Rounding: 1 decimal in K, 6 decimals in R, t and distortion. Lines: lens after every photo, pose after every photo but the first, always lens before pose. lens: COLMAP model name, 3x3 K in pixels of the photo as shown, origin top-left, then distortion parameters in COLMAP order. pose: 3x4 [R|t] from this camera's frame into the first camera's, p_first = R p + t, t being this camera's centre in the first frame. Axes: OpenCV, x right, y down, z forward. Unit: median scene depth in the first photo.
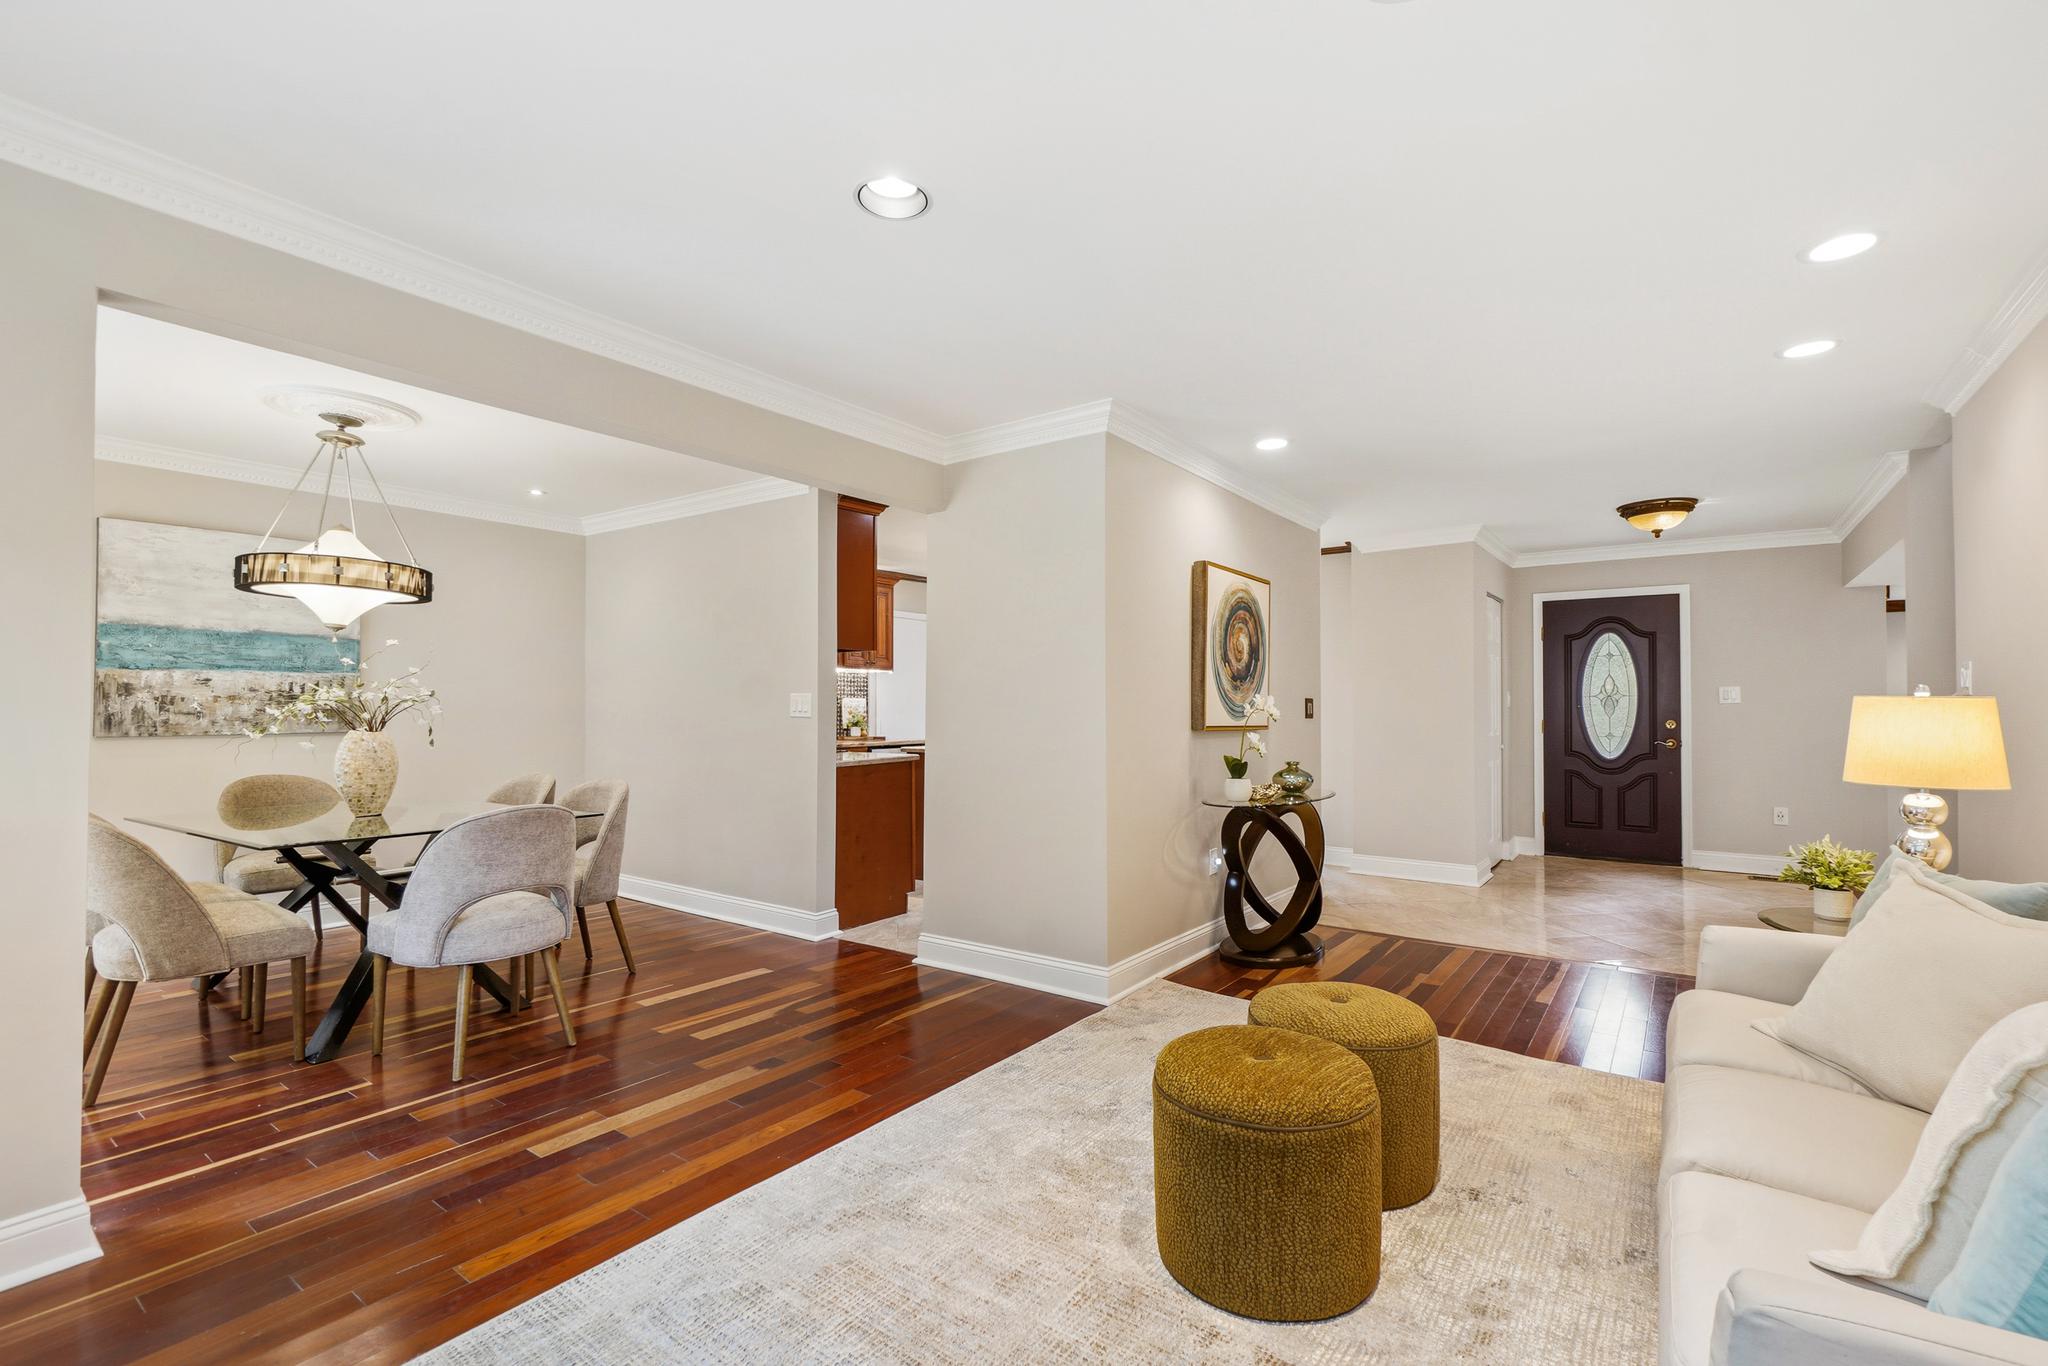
lens RADIAL K [[916.4, 0, 1045.0], [0, 916.4, 690.8], [0, 0, 1]] dist [0.004352, -0.001394]
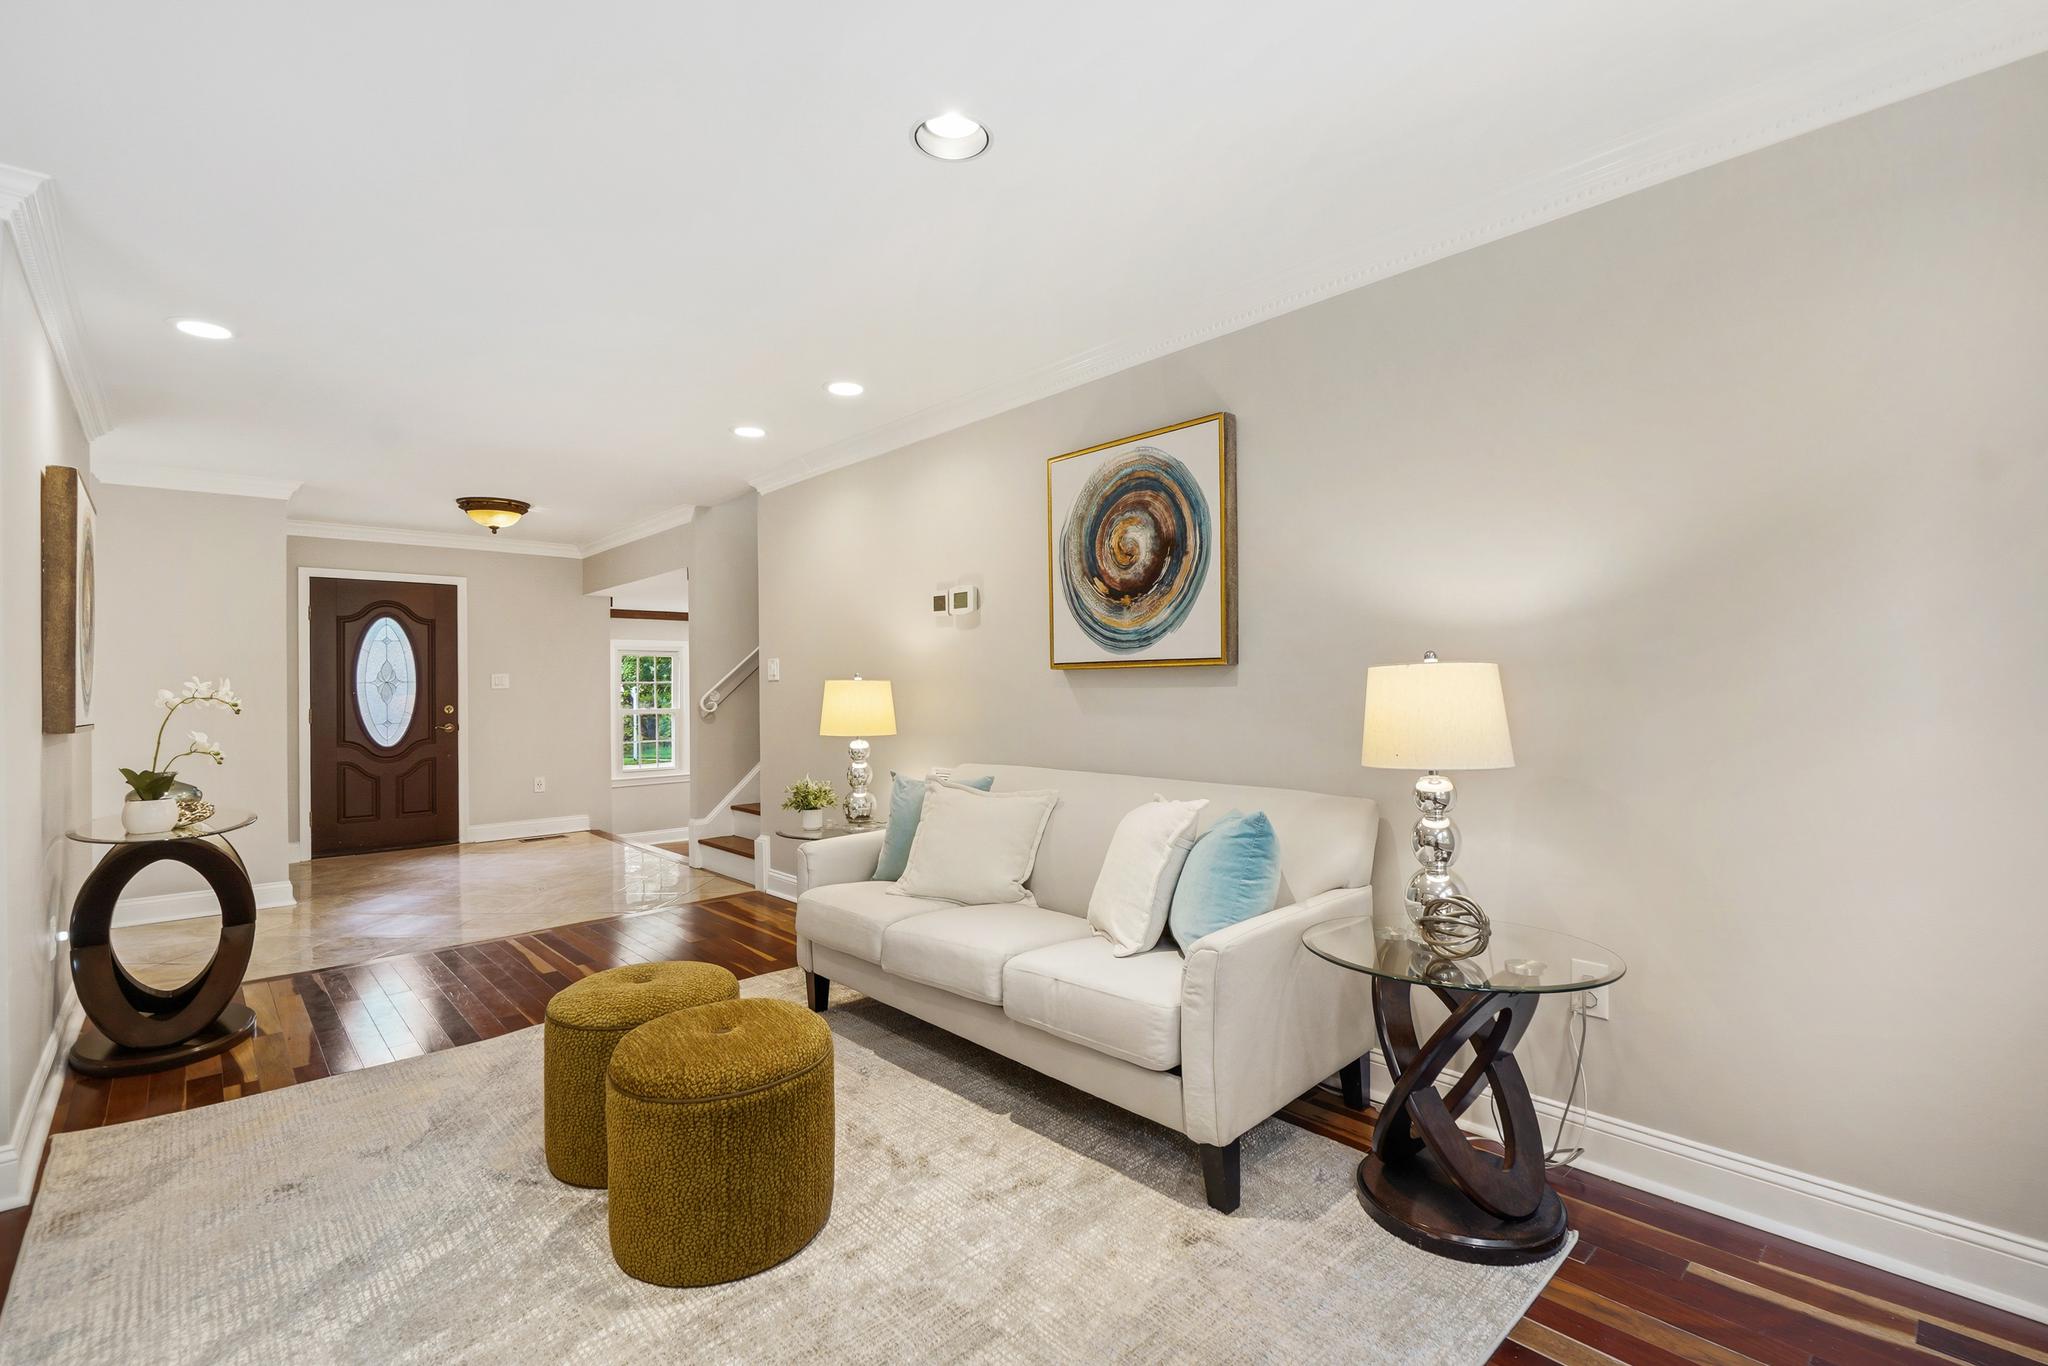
lens RADIAL K [[916.4, 0, 1035.9], [0, 916.4, 679.8], [0, 0, 1]] dist [0.004352, -0.001394]
pose [[0.202399, 0.003374, 0.979297, -0.224665], [-0.004246, 0.999988, -0.002568, 0.003314], [-0.979294, -0.003638, 0.202411, 0.146155]]
